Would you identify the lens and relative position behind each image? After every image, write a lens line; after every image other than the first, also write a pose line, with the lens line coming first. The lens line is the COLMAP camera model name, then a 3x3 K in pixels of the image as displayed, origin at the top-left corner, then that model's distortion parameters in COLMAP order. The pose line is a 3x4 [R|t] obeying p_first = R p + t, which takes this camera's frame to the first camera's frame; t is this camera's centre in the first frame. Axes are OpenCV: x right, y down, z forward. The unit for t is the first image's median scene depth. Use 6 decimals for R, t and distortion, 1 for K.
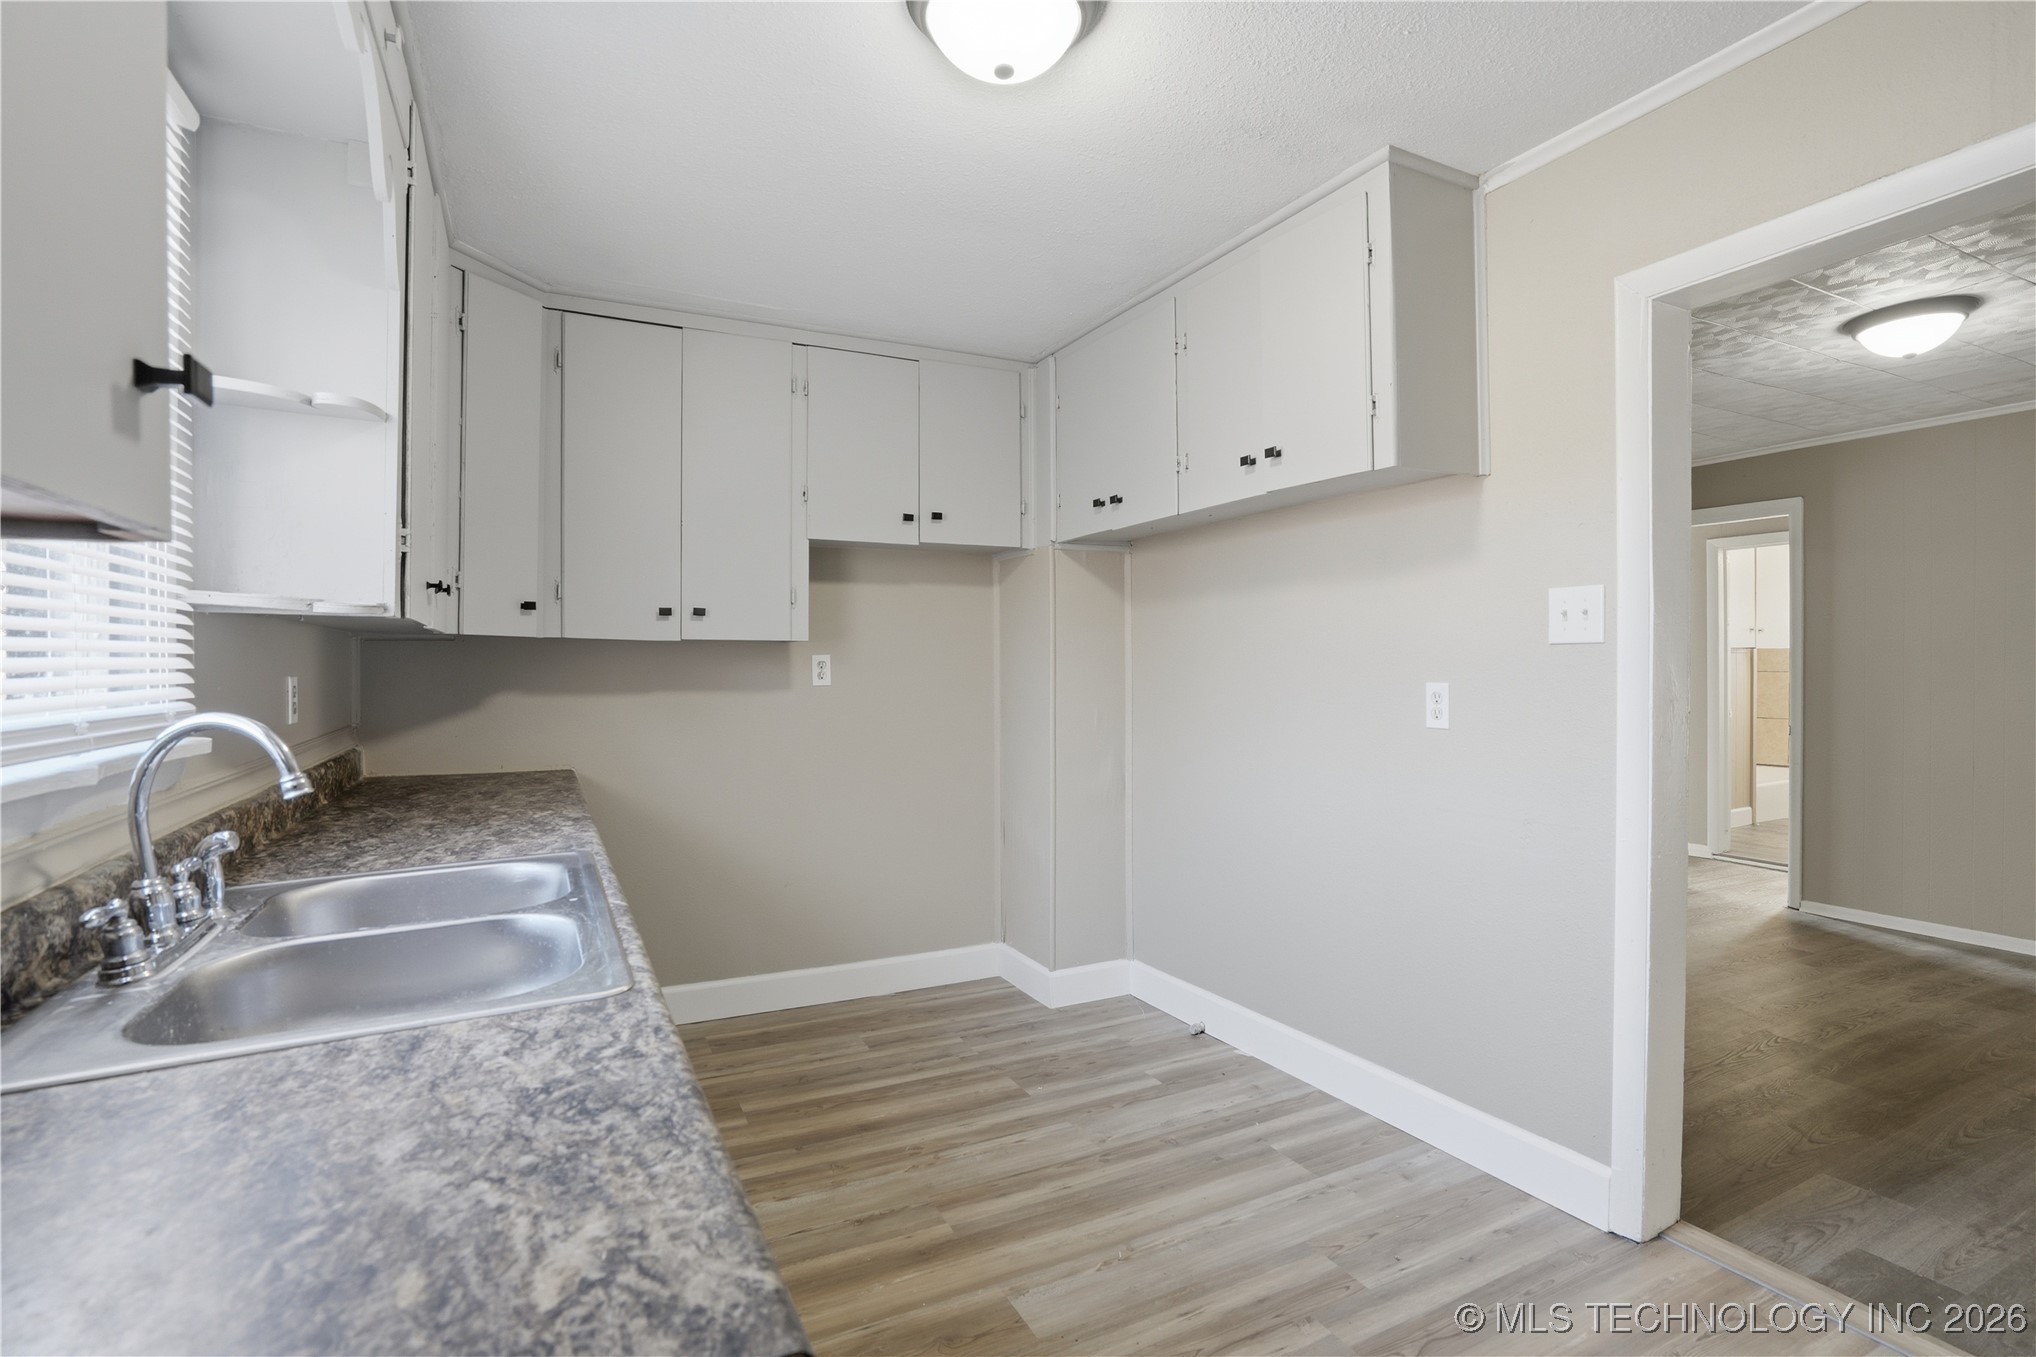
lens RADIAL K [[958.9, 0, 1031.7], [0, 958.9, 676.4], [0, 0, 1]] dist [-0.044858, 0.010740]
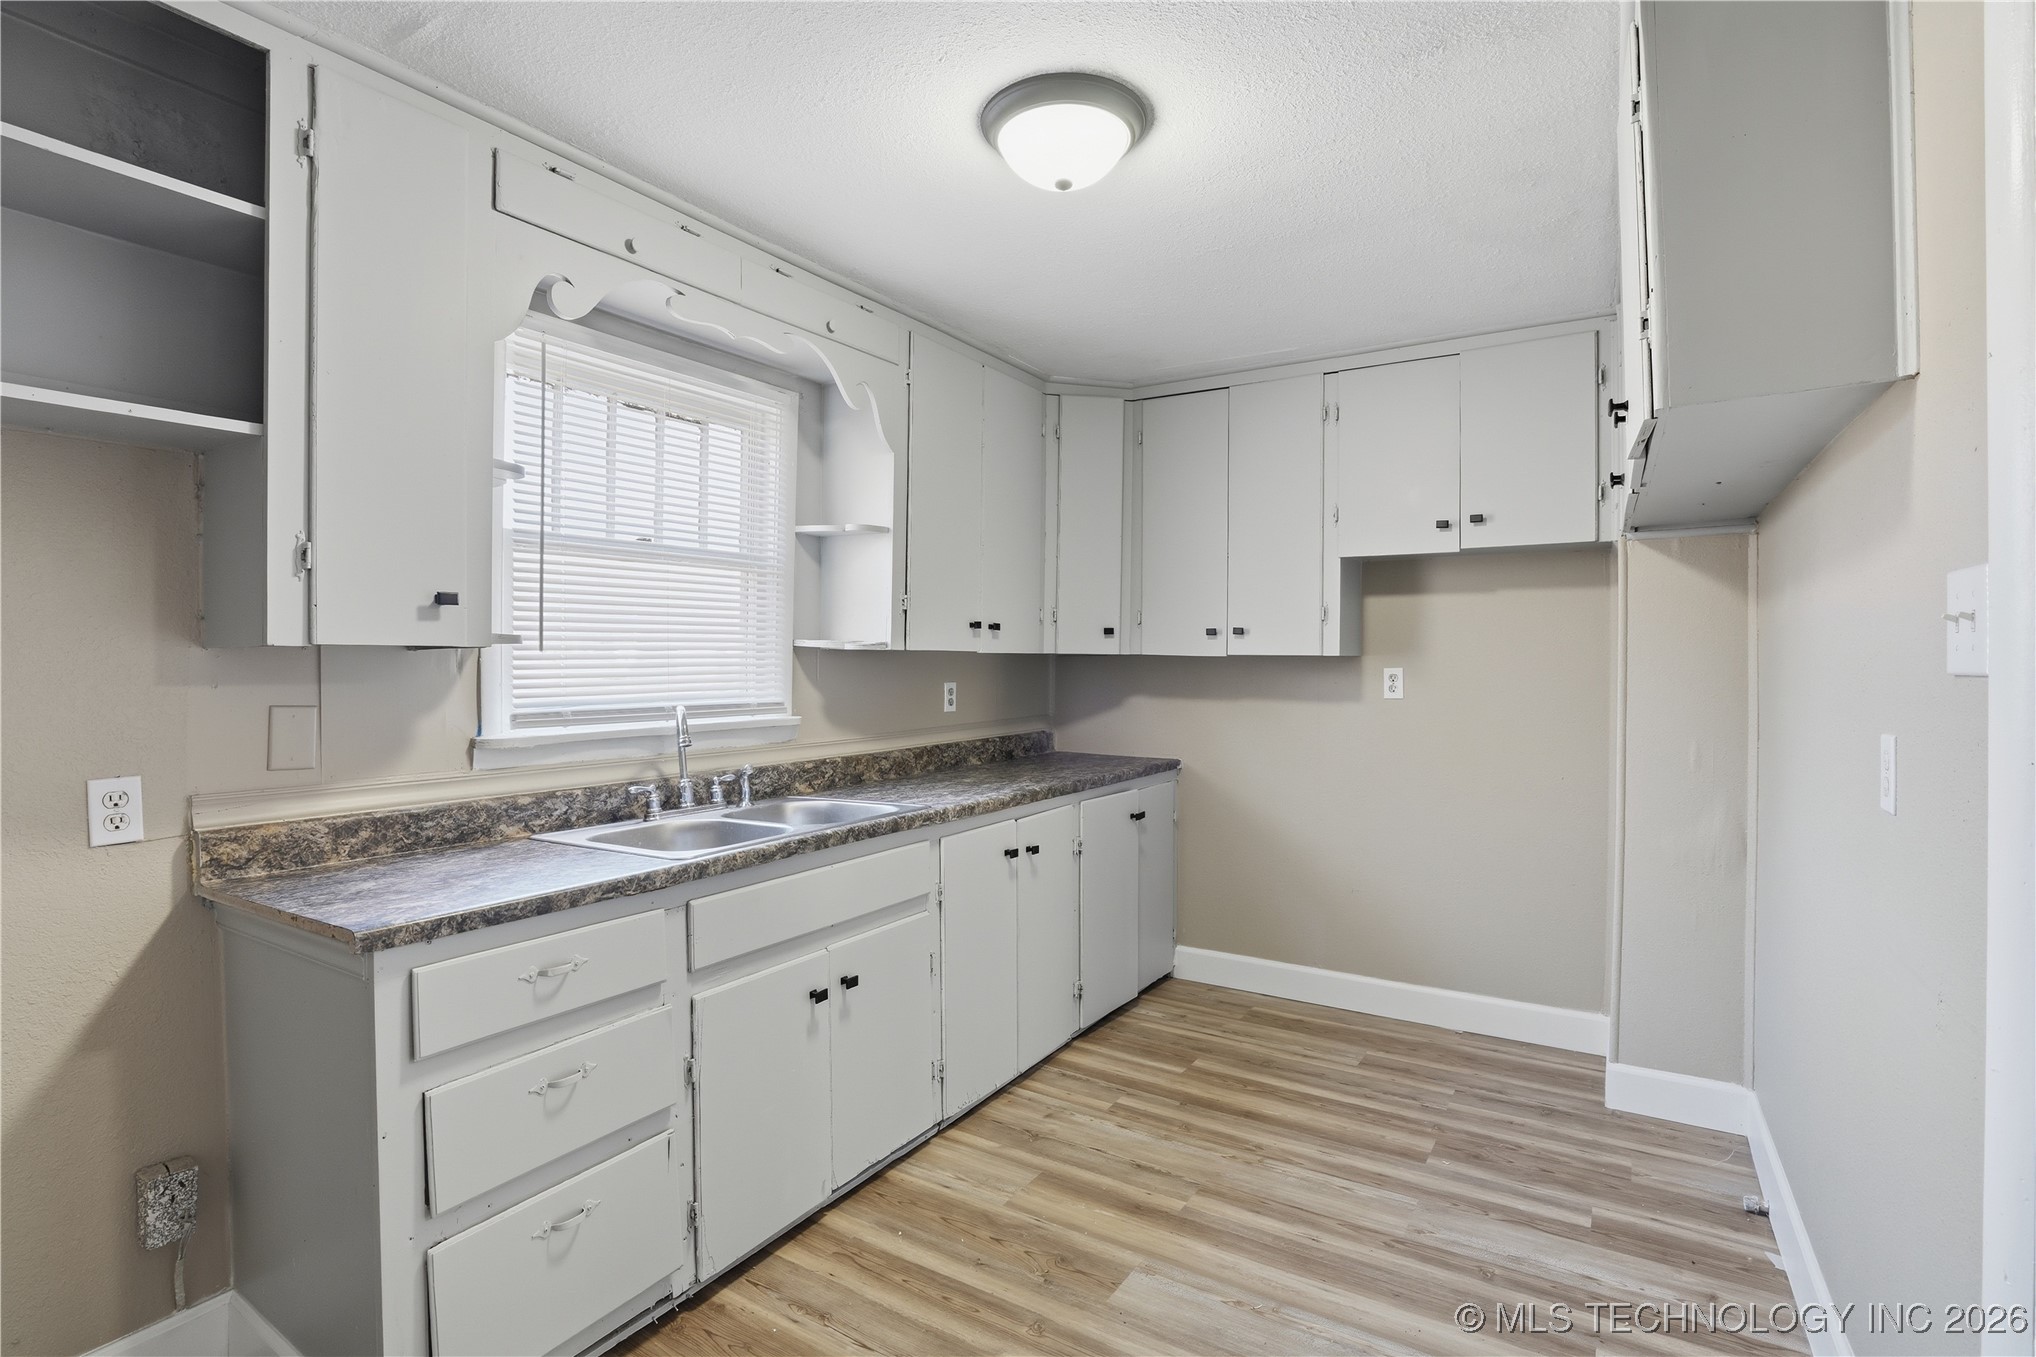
lens RADIAL K [[958.9, 0, 1044.8], [0, 958.9, 653.9], [0, 0, 1]] dist [-0.044858, 0.010740]
pose [[0.528985, 0.000164, -0.848631, 0.518982], [-0.016329, 0.999817, -0.009985, -0.025269], [0.848474, 0.019139, 0.528891, 0.194743]]
